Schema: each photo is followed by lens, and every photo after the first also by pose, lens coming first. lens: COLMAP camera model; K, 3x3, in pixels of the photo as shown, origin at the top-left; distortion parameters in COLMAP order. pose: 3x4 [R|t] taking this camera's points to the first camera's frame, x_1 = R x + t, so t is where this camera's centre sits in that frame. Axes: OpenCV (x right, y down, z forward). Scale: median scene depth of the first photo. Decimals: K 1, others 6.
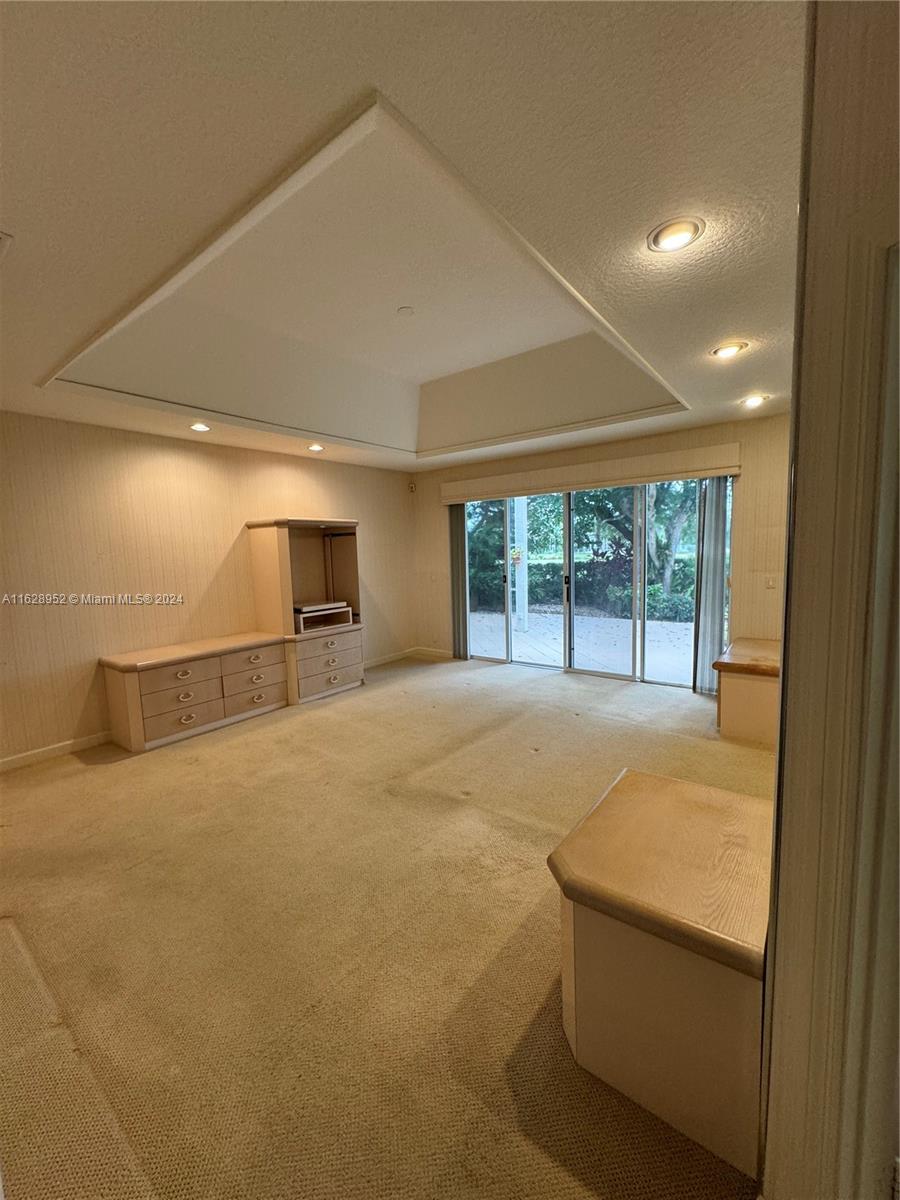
lens RADIAL K [[480.1, 0, 452.4], [0, 480.1, 602.5], [0, 0, 1]] dist [-0.002013, 0.000489]
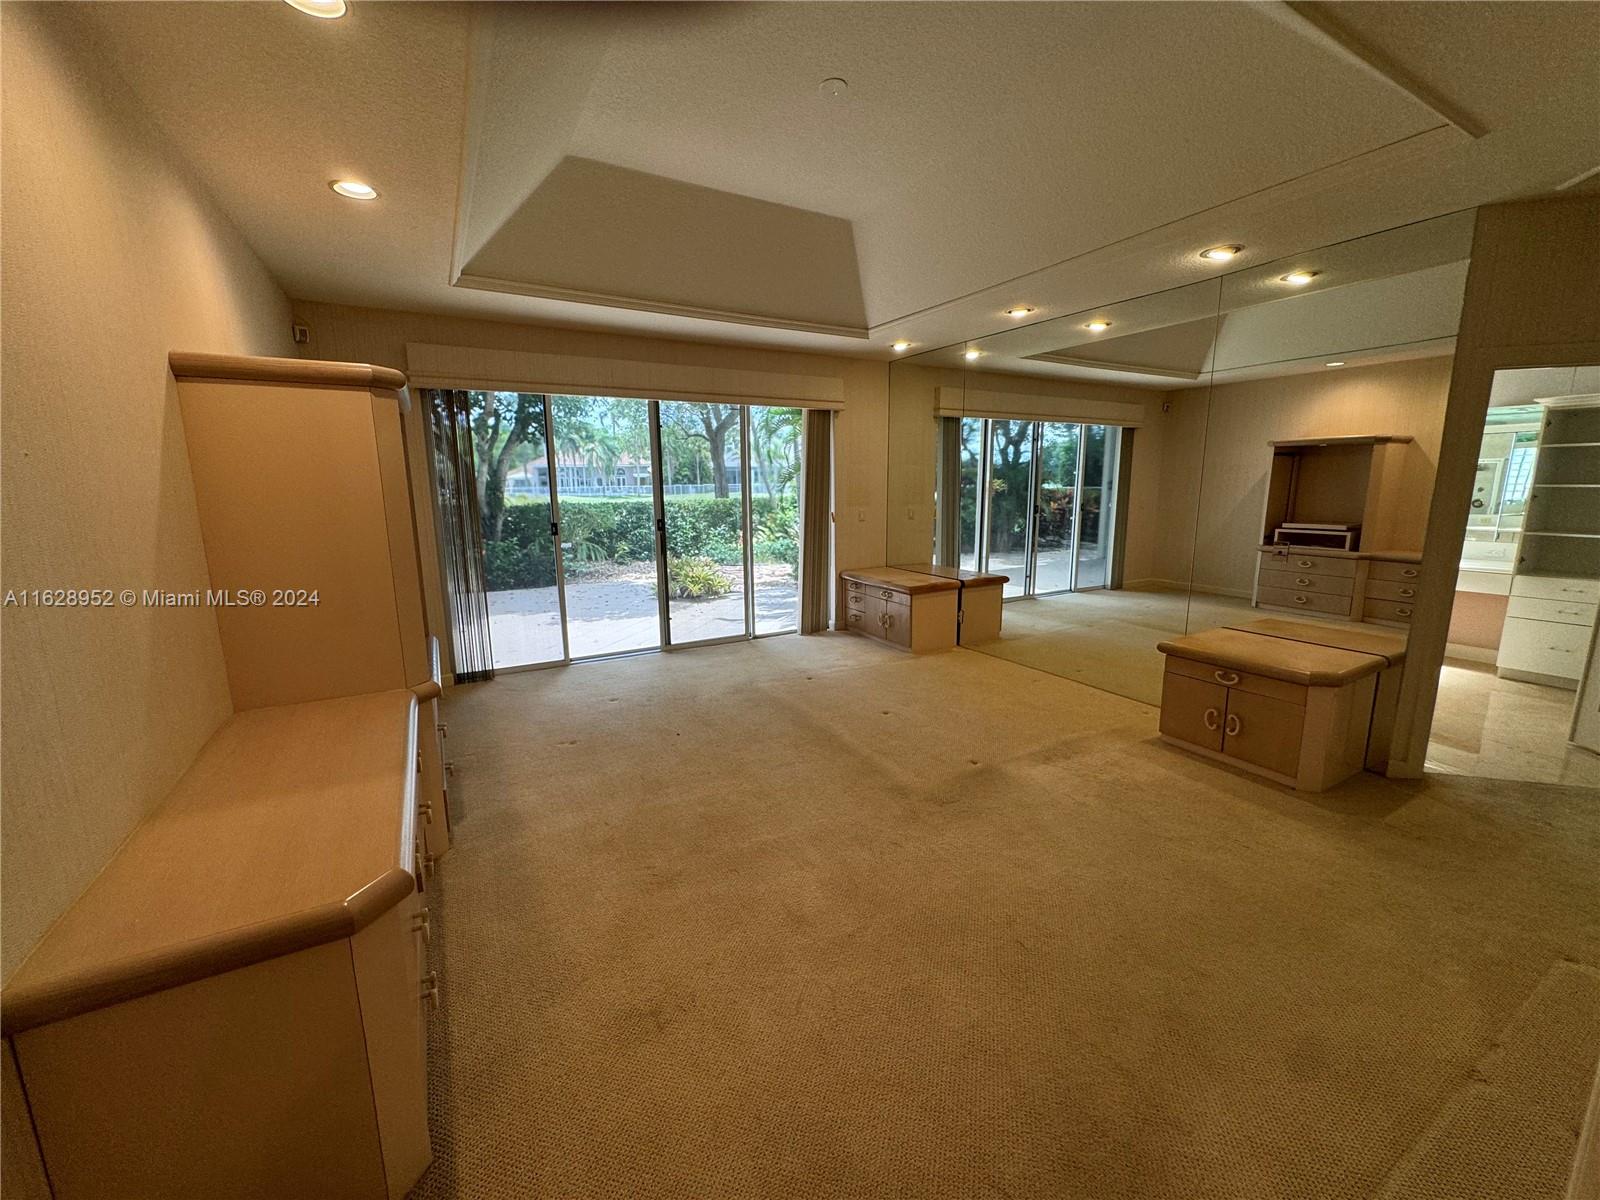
lens RADIAL K [[640.1, 0, 802.7], [0, 640.1, 595.1], [0, 0, 1]] dist [-0.002013, 0.000489]
pose [[0.383674, -0.133891, 0.913711, -0.768260], [0.098522, 0.989721, 0.103659, -0.028021], [-0.918198, 0.050249, 0.392922, 0.582237]]
